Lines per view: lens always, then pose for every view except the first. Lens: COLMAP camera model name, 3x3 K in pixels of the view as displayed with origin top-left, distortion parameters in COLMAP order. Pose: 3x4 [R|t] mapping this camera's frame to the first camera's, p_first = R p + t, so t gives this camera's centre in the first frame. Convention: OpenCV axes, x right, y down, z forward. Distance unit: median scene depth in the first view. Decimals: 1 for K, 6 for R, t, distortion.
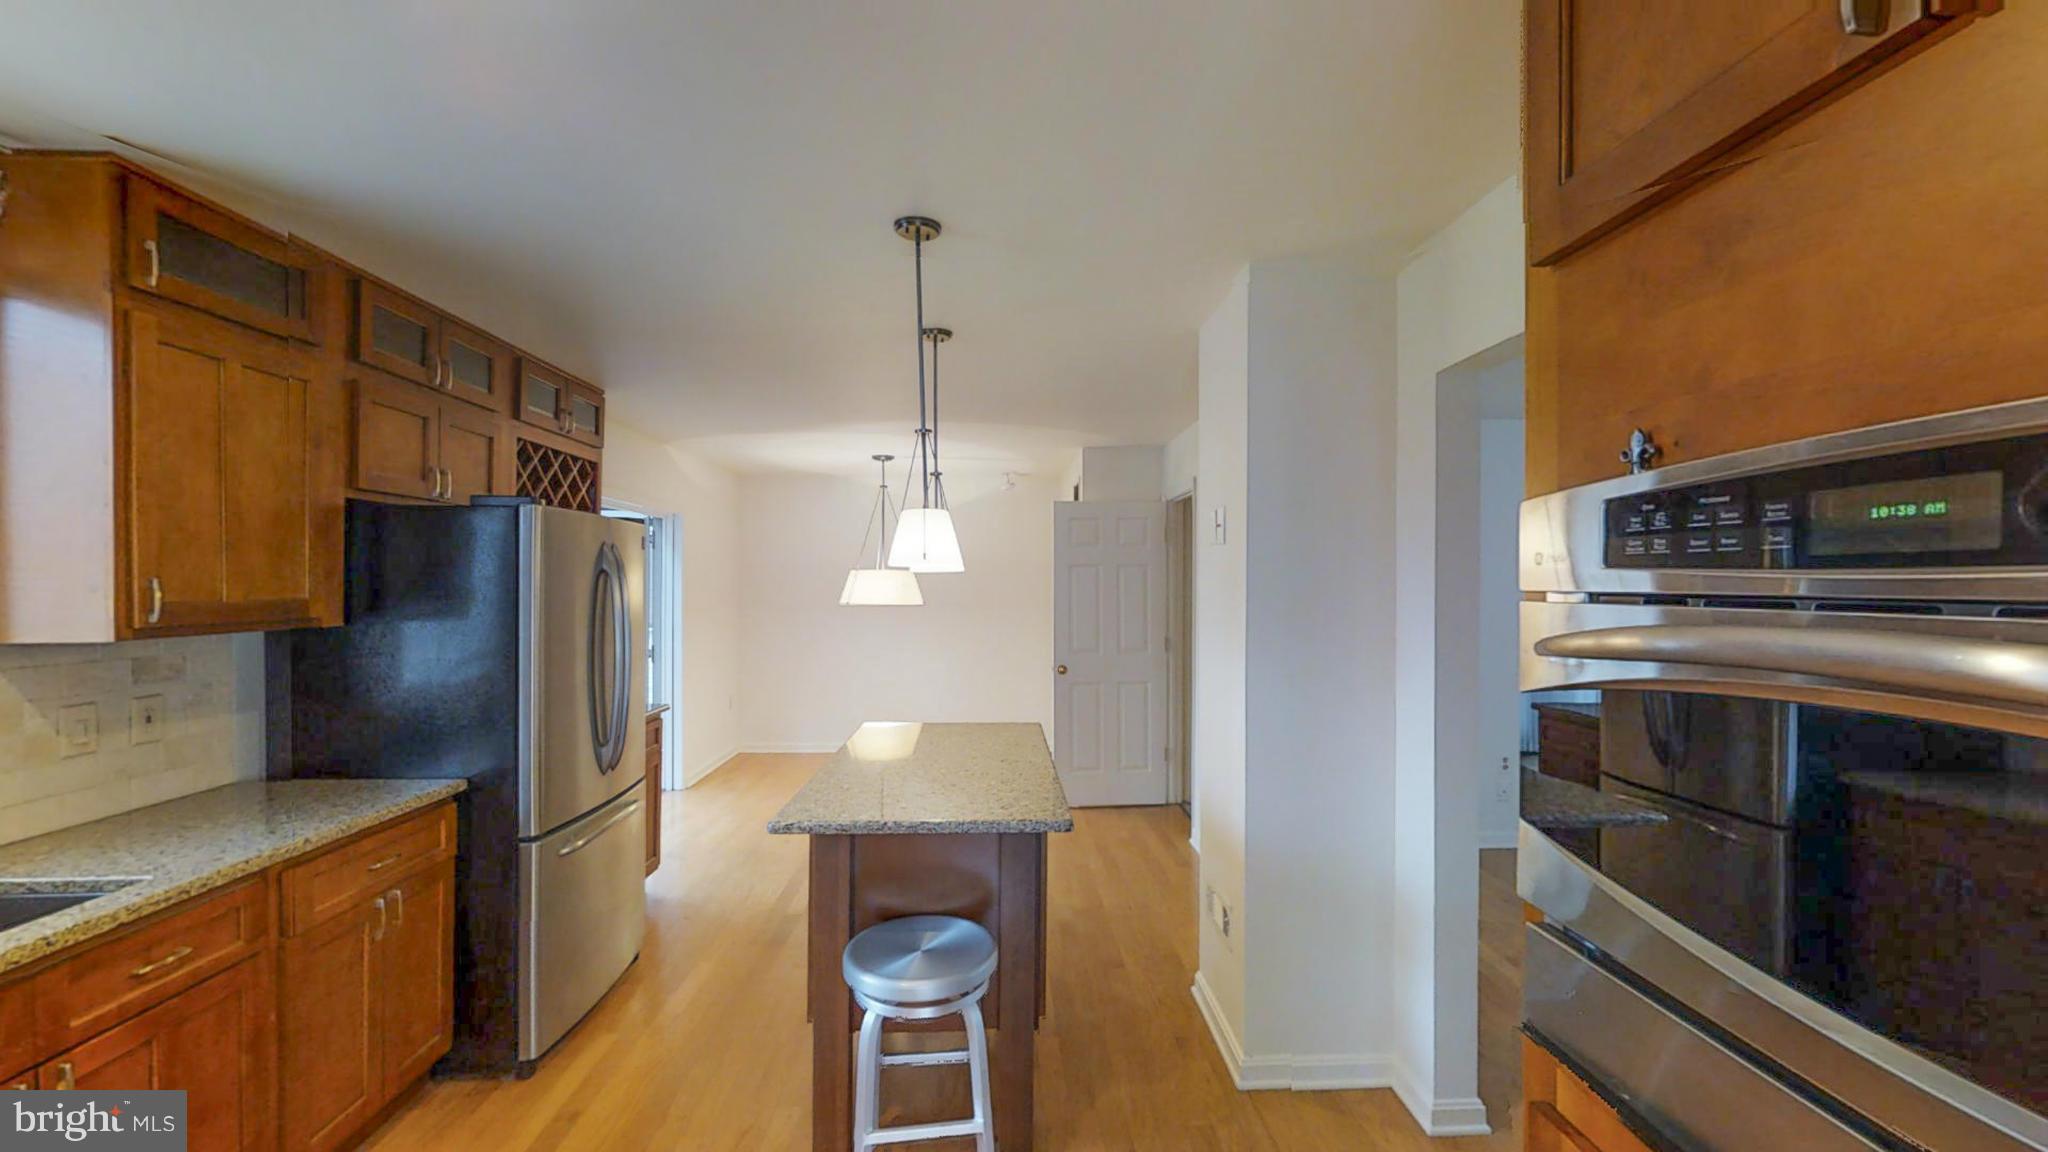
lens RADIAL K [[822.0, 0, 1025.5], [0, 822.0, 579.6], [0, 0, 1]] dist [0.000560, -0.000006]
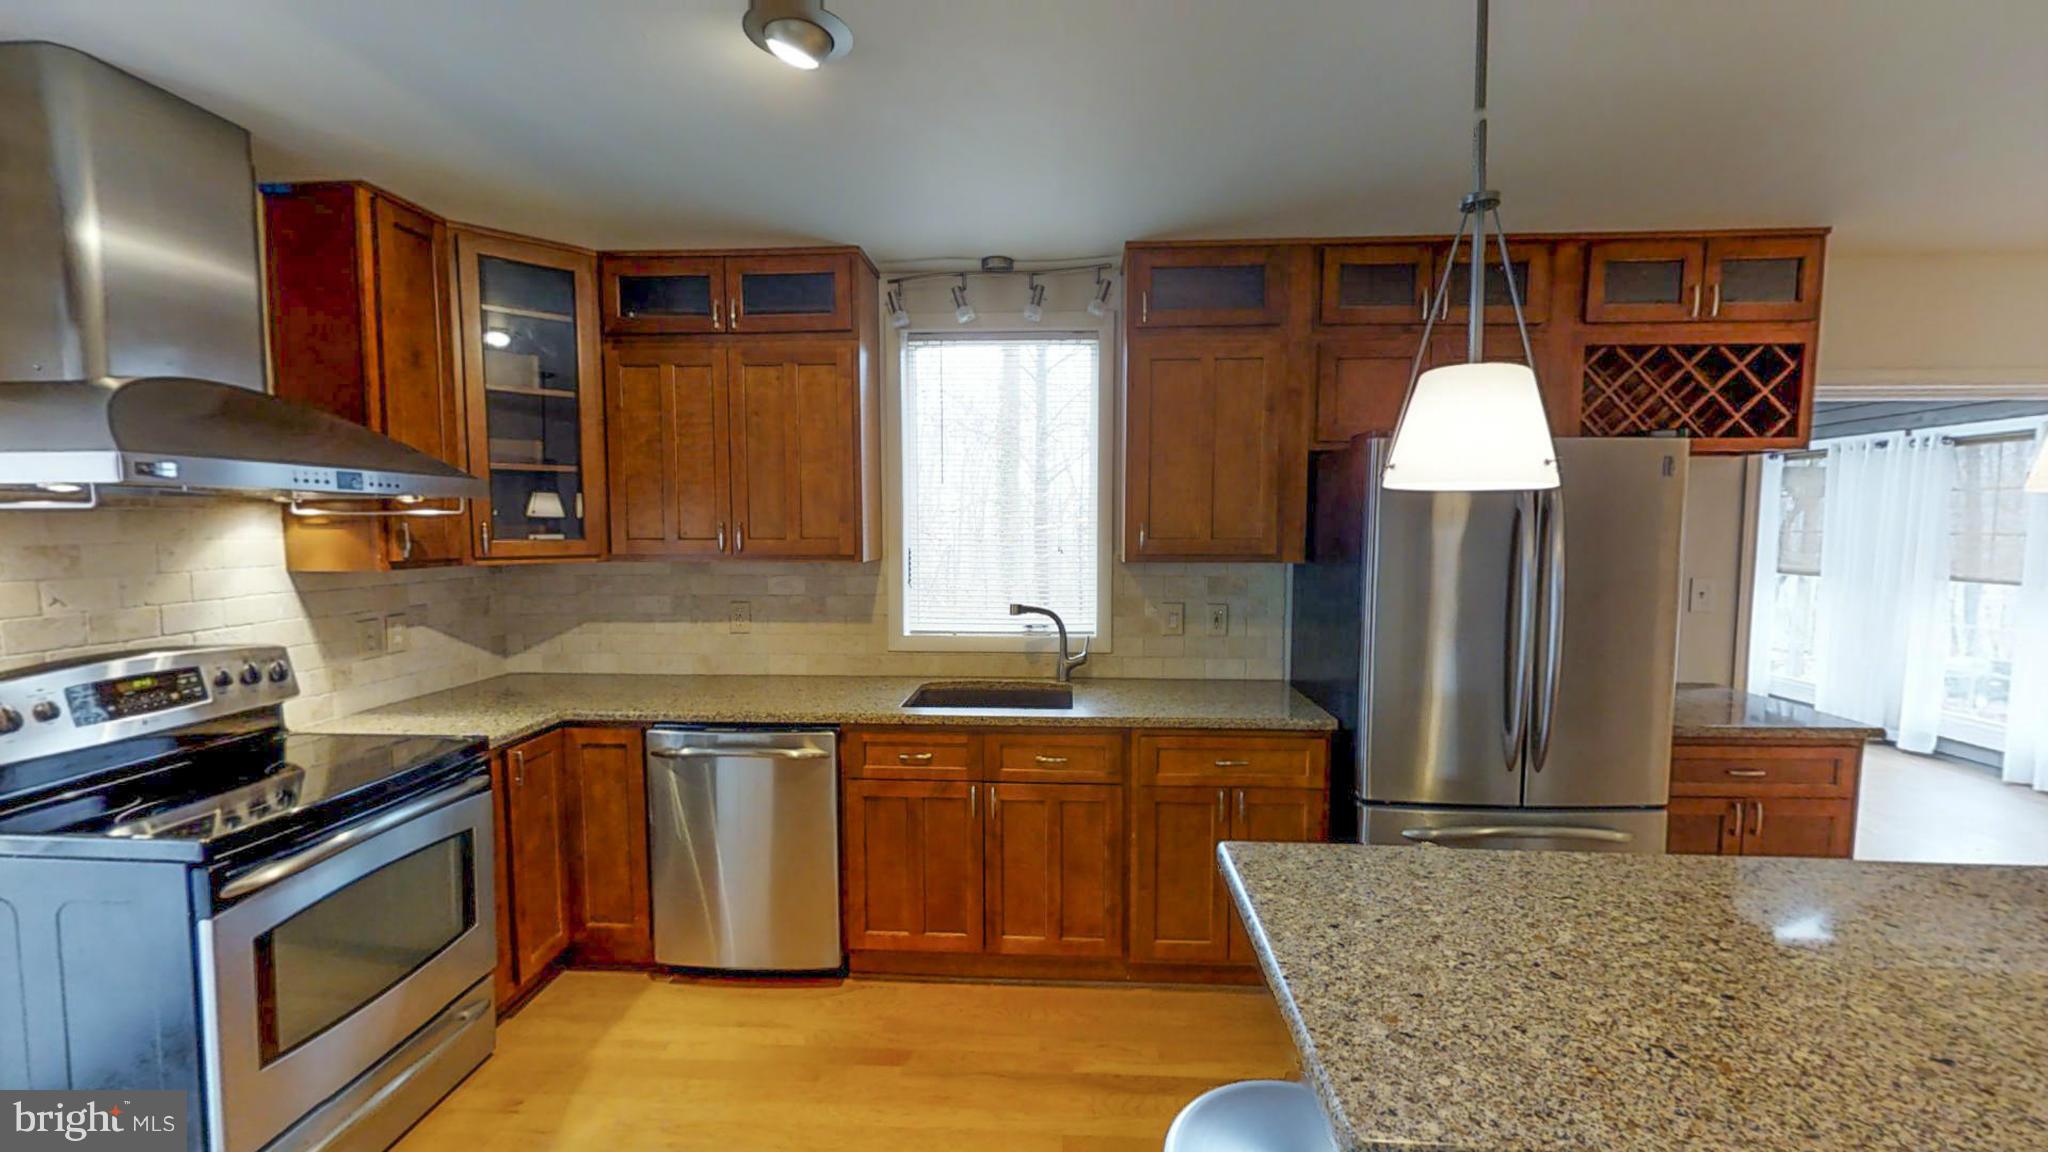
lens RADIAL K [[822.0, 0, 1025.8], [0, 822.0, 583.5], [0, 0, 1]] dist [0.000560, -0.000006]
pose [[-0.106048, 0.070749, -0.991841, 0.372634], [0.002363, 0.997481, 0.070899, 0.003207], [0.994358, 0.005175, -0.105948, 0.777660]]
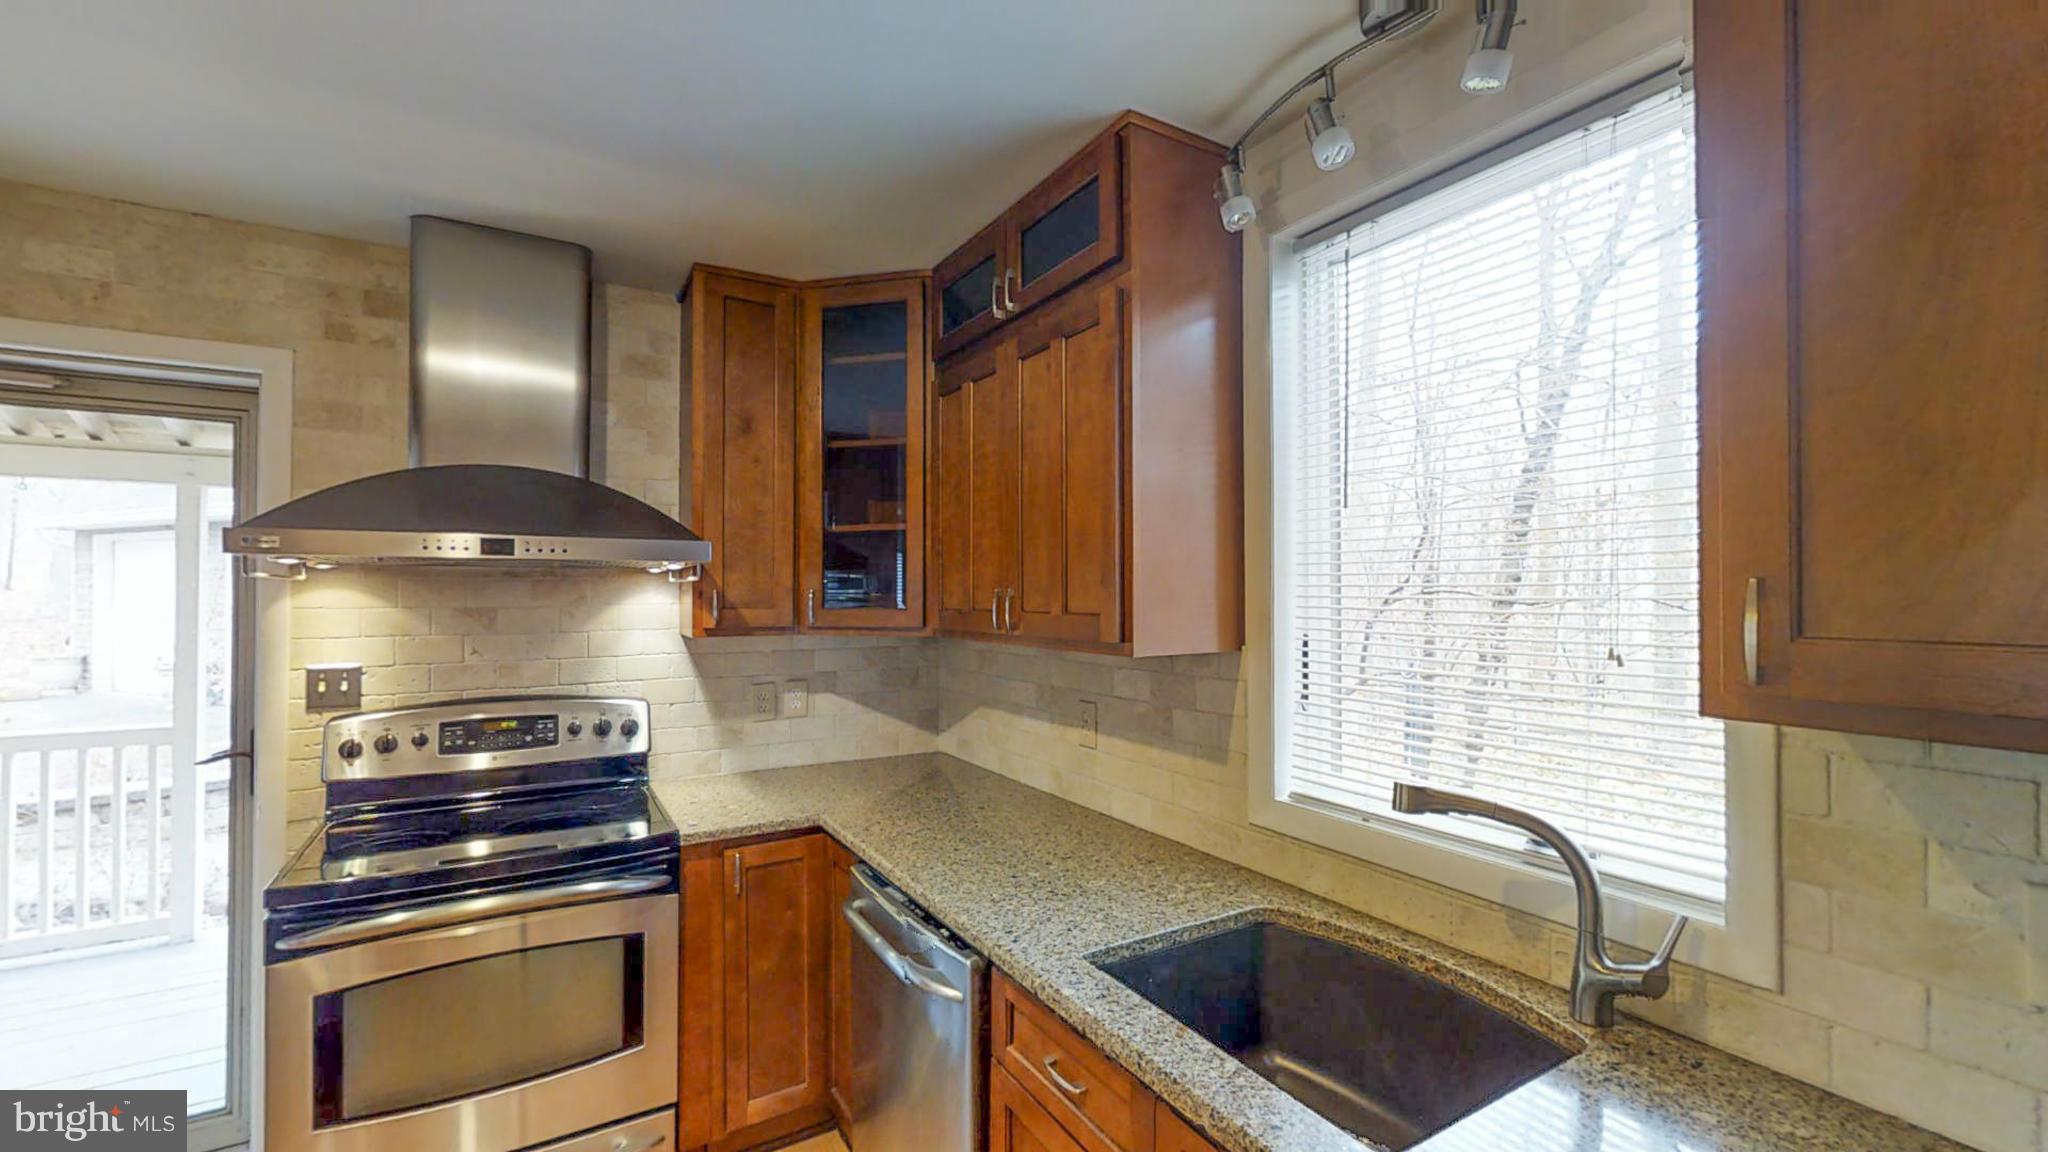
lens RADIAL K [[822.0, 0, 1010.2], [0, 822.0, 587.8], [0, 0, 1]] dist [0.000560, -0.000006]
pose [[-0.881947, -0.003266, -0.471337, -0.426855], [0.001365, 0.999954, -0.009483, 0.005812], [0.471346, -0.009007, -0.881902, 0.968309]]
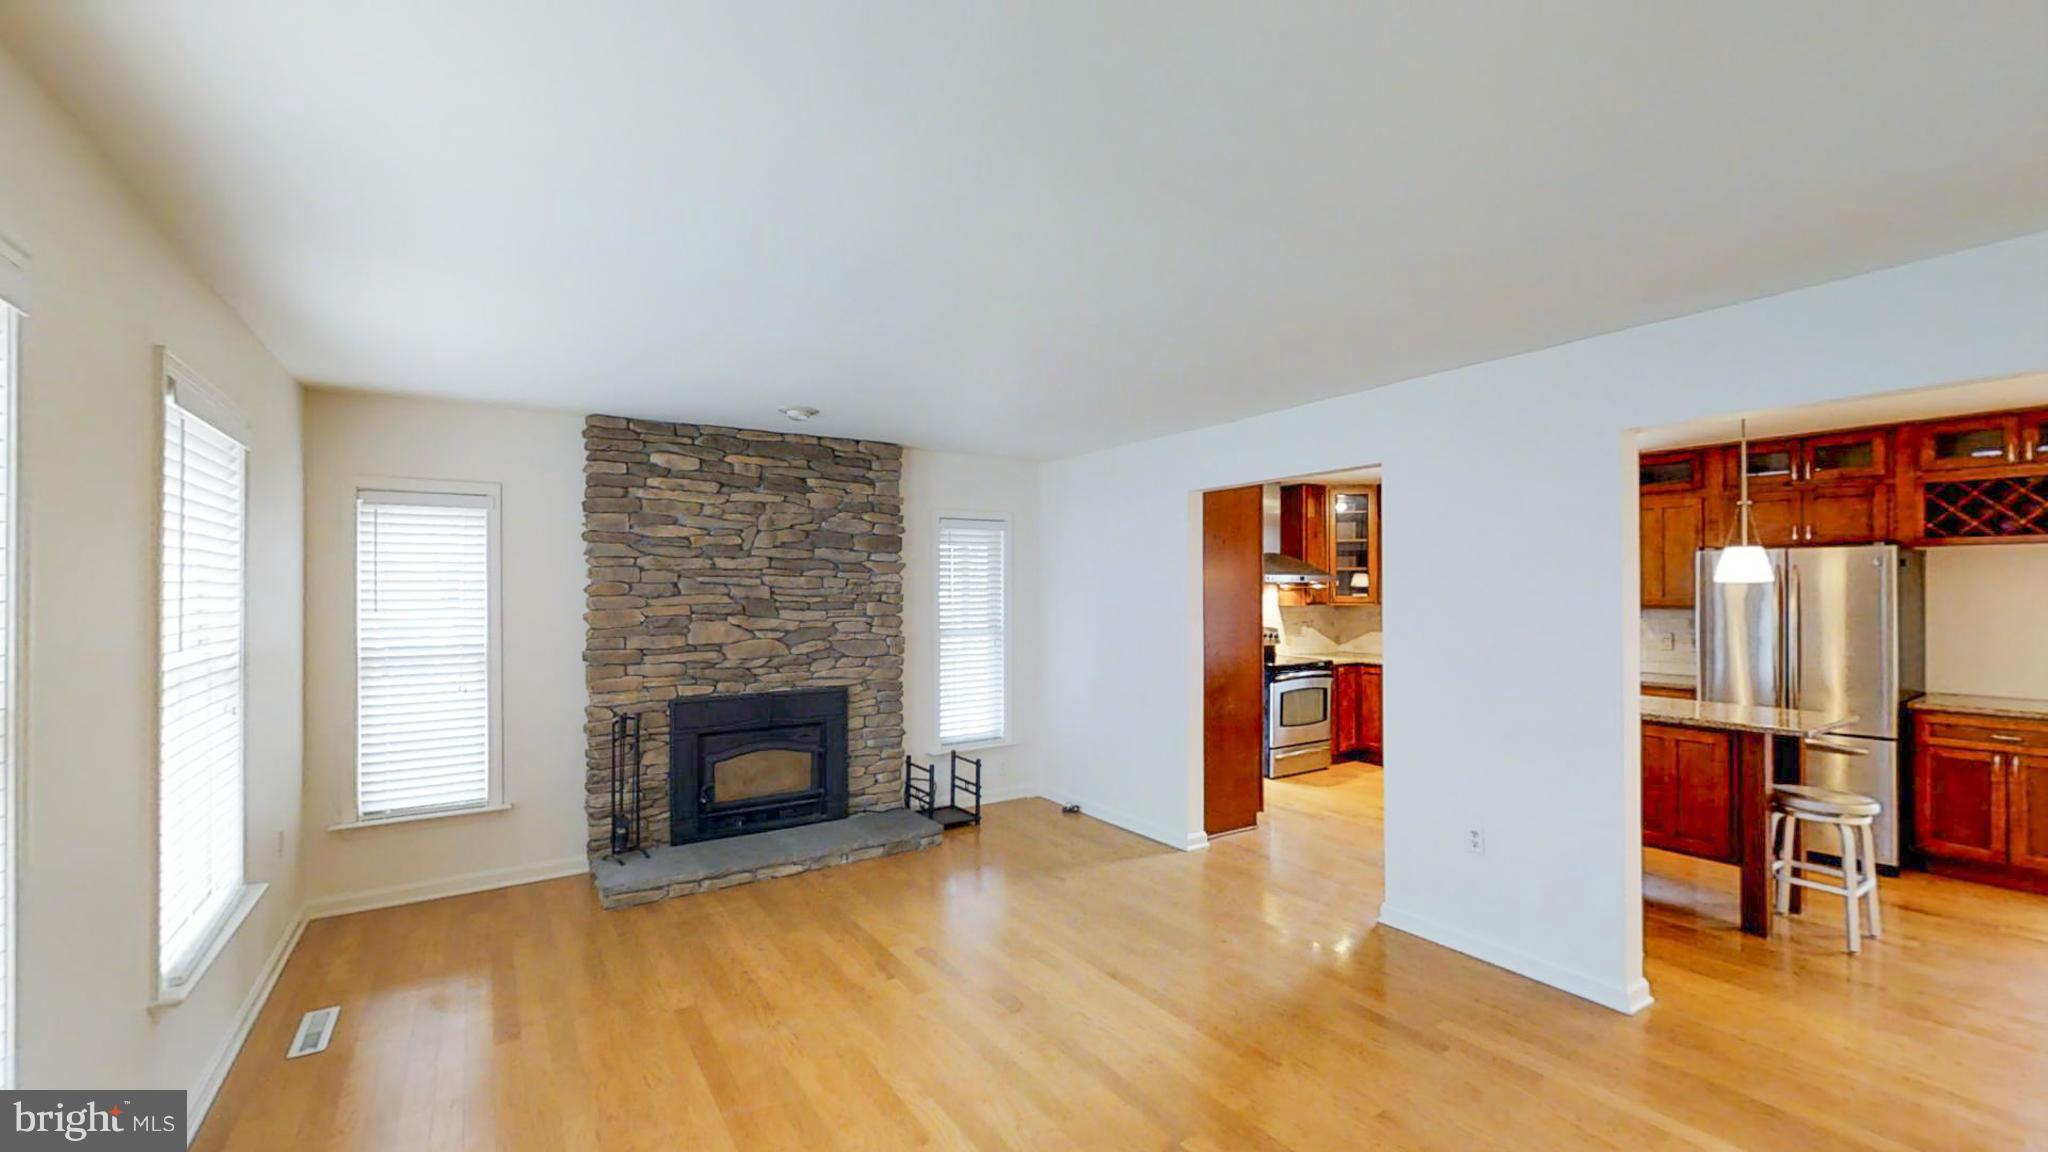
lens RADIAL K [[822.0, 0, 1028.8], [0, 822.0, 586.2], [0, 0, 1]] dist [0.000560, -0.000006]
pose [[-0.860538, -0.000548, -0.509385, 1.969157], [0.002744, 0.999980, -0.005712, -0.000983], [0.509378, -0.006313, -0.860520, 2.059535]]
